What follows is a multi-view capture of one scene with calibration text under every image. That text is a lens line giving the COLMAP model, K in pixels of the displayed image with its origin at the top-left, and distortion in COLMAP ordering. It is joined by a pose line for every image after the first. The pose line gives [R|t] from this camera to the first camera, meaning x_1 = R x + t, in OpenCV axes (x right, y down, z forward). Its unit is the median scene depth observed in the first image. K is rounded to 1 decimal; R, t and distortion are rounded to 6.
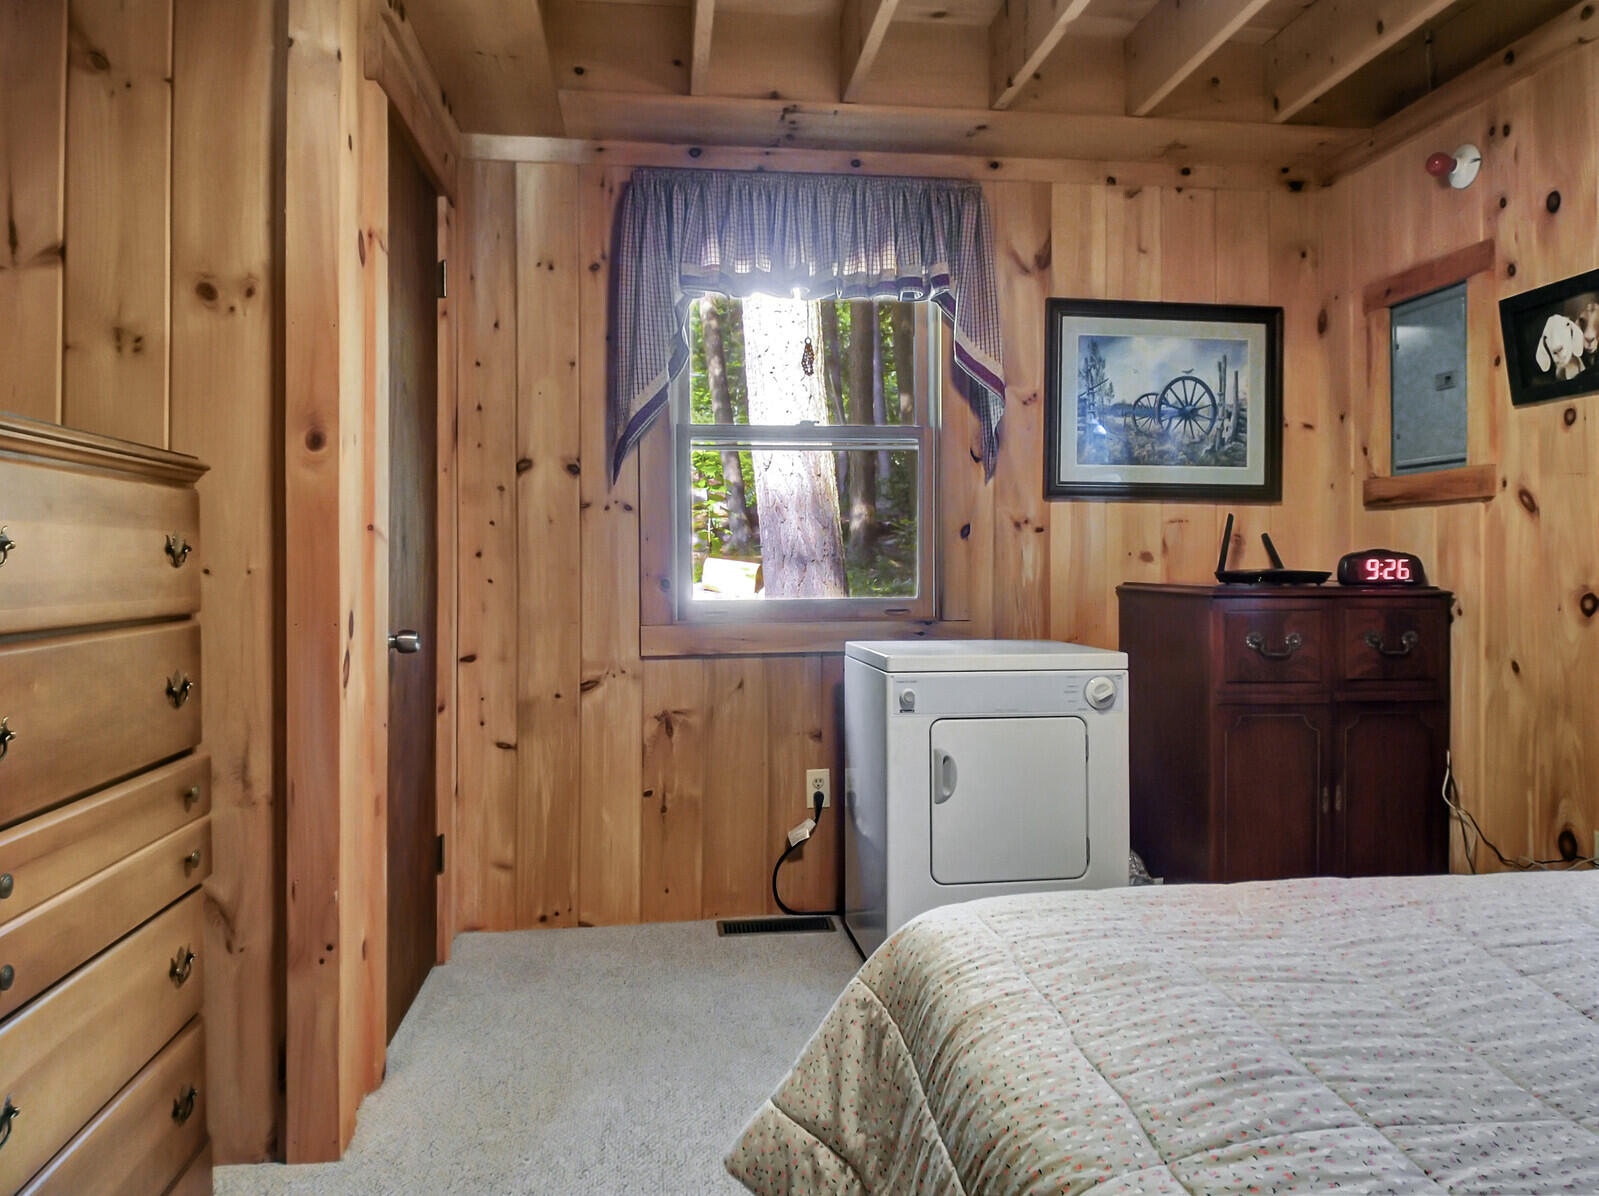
lens RADIAL K [[1102.3, 0, 800.3], [0, 1102.3, 554.5], [0, 0, 1]] dist [0.051262, -0.087901]
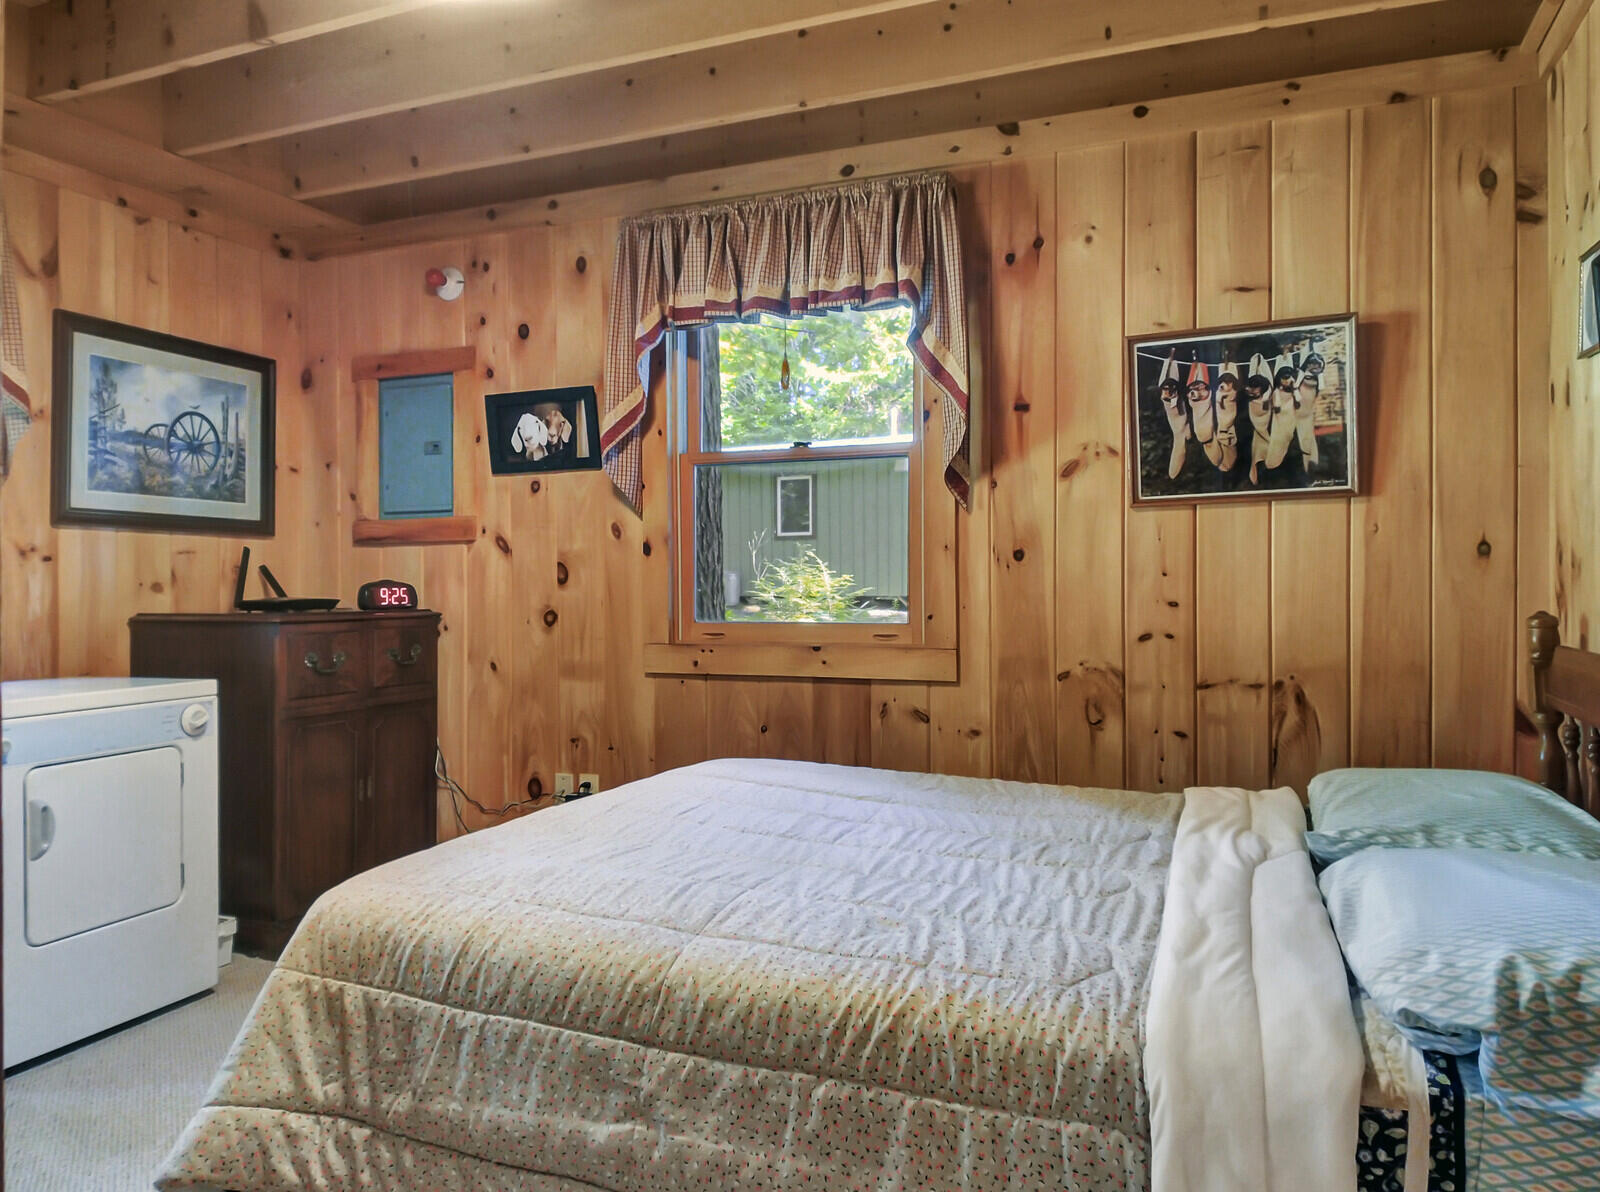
lens RADIAL K [[1114.9, 0, 800.0], [0, 1114.9, 596.0], [0, 0, 1]] dist [0.043607, -0.088844]
pose [[0.489972, -0.013742, 0.871630, -0.313089], [0.003672, 0.999899, 0.013700, -0.002022], [-0.871731, -0.003512, 0.489973, -0.000355]]
